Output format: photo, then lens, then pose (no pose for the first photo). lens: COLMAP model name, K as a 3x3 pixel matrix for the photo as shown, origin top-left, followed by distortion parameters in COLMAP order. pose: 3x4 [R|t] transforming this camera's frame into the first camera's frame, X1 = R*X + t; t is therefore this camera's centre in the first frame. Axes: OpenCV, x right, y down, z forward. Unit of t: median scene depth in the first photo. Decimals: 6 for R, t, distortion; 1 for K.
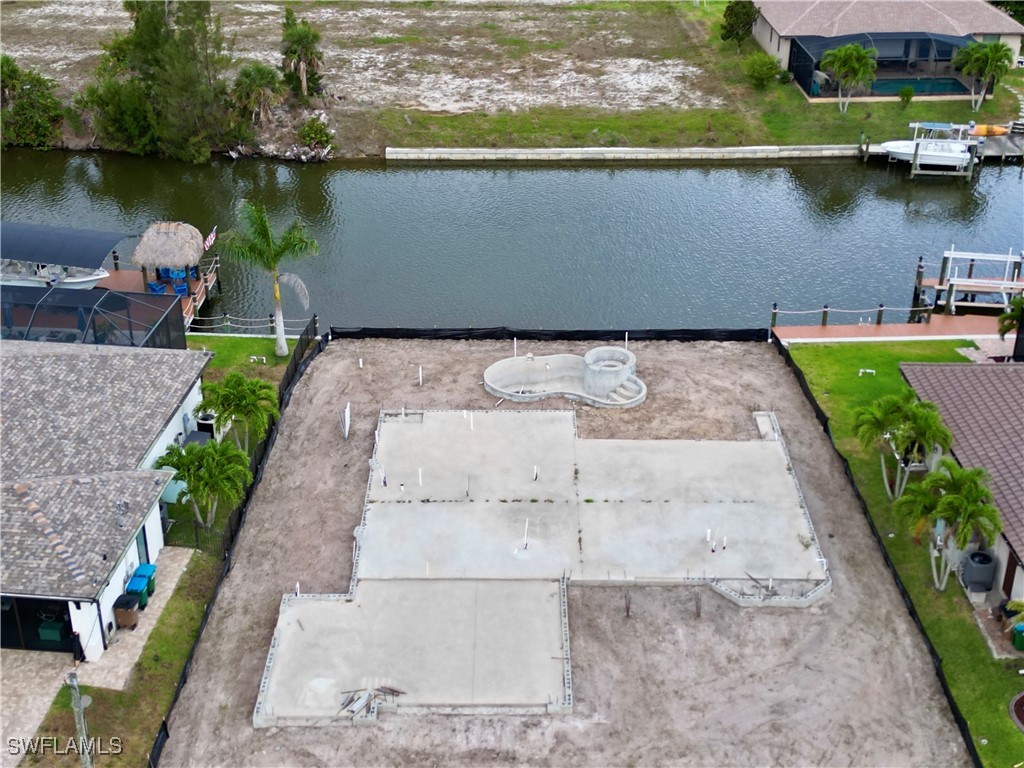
lens RADIAL K [[1419.3, 0, 515.9], [0, 1419.3, 382.6], [0, 0, 1]] dist [0.198159, -0.564769]
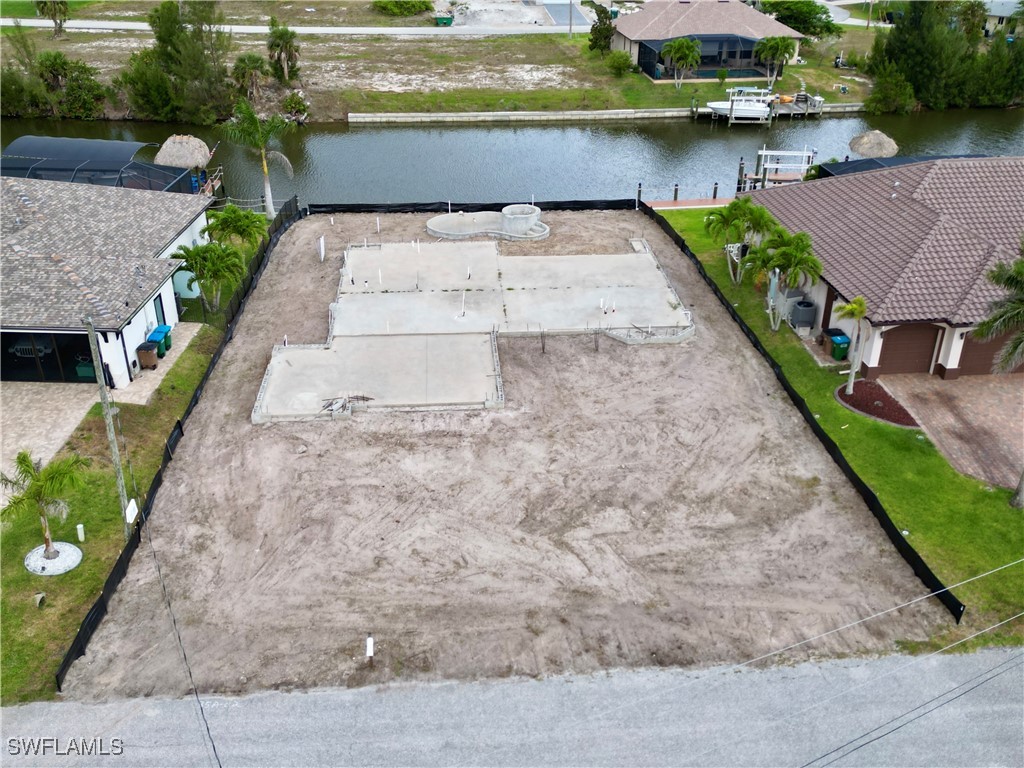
lens RADIAL K [[973.8, 0, 514.4], [0, 973.8, 386.2], [0, 0, 1]] dist [0.141857, -0.272827]
pose [[0.997272, -0.033306, 0.065880, -0.007279], [0.033239, 0.999445, 0.002111, 0.174743], [-0.065914, 0.000084, 0.997825, 0.102356]]
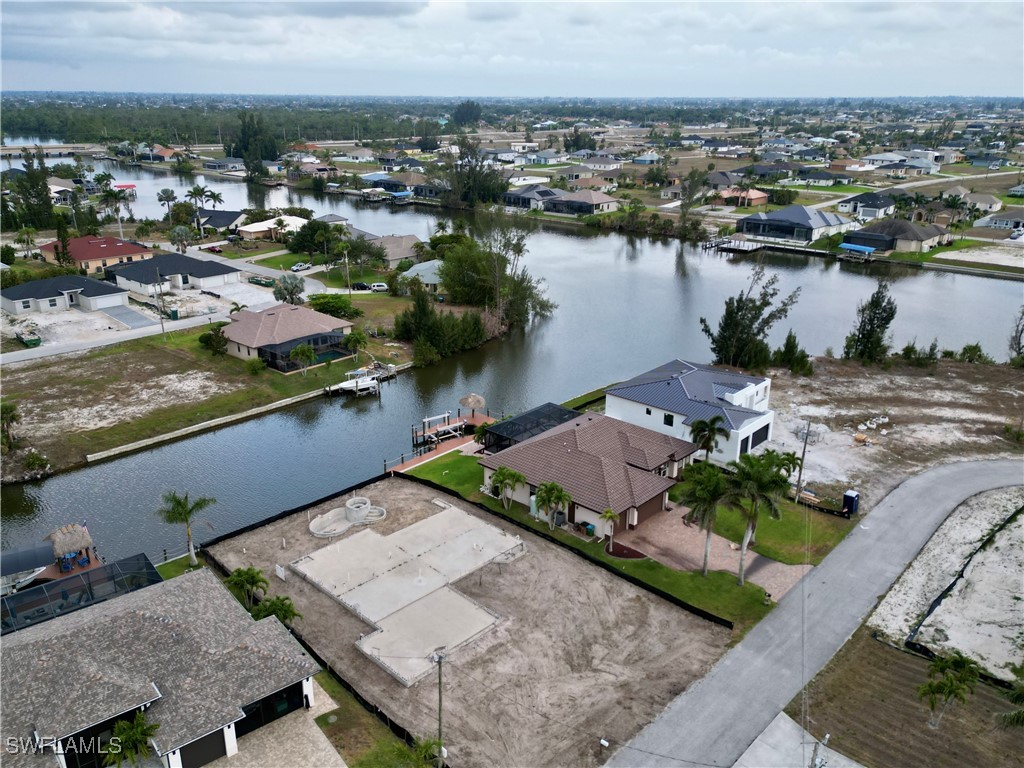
lens RADIAL K [[812.6, 0, 517.0], [0, 812.6, 360.2], [0, 0, 1]] dist [0.106928, -0.141184]
pose [[0.701110, -0.219162, 0.678538, -0.678315], [0.332136, 0.942434, -0.038787, -0.112354], [-0.630976, 0.252561, 0.733541, -0.151945]]
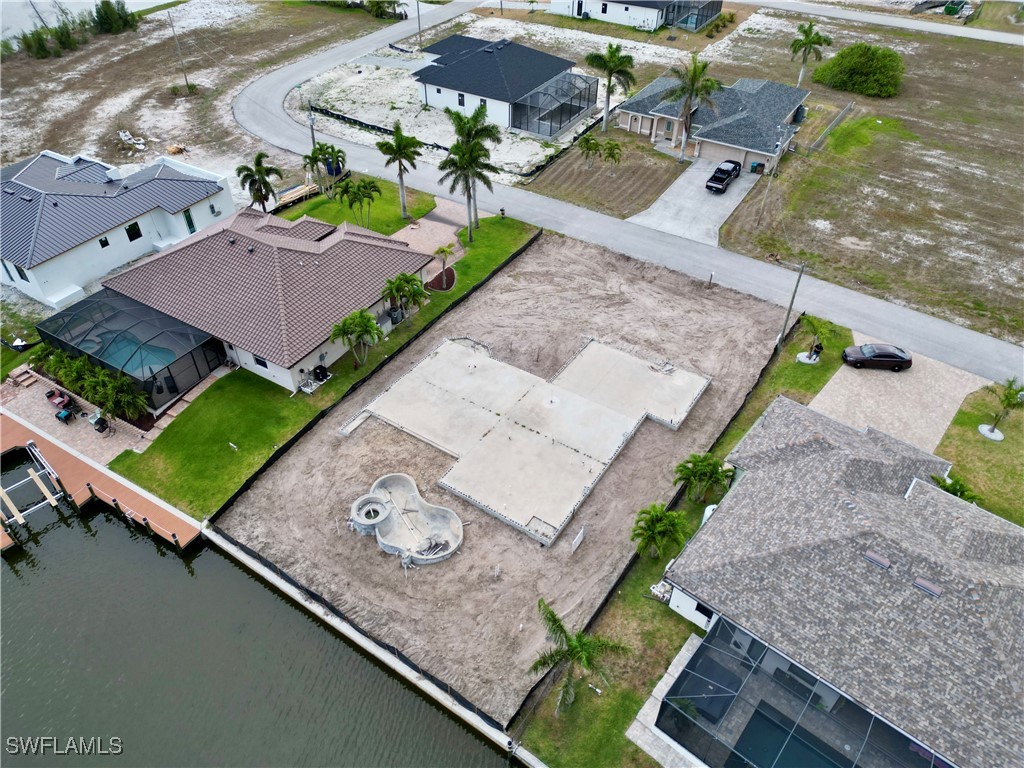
lens RADIAL K [[714.2, 0, 513.6], [0, 714.2, 386.5], [0, 0, 1]] dist [0.079392, -0.077458]
pose [[-0.833276, -0.377726, 0.403699, -0.325720], [0.246099, 0.400445, 0.882655, -0.744387], [-0.495061, 0.834845, -0.240723, 1.201882]]
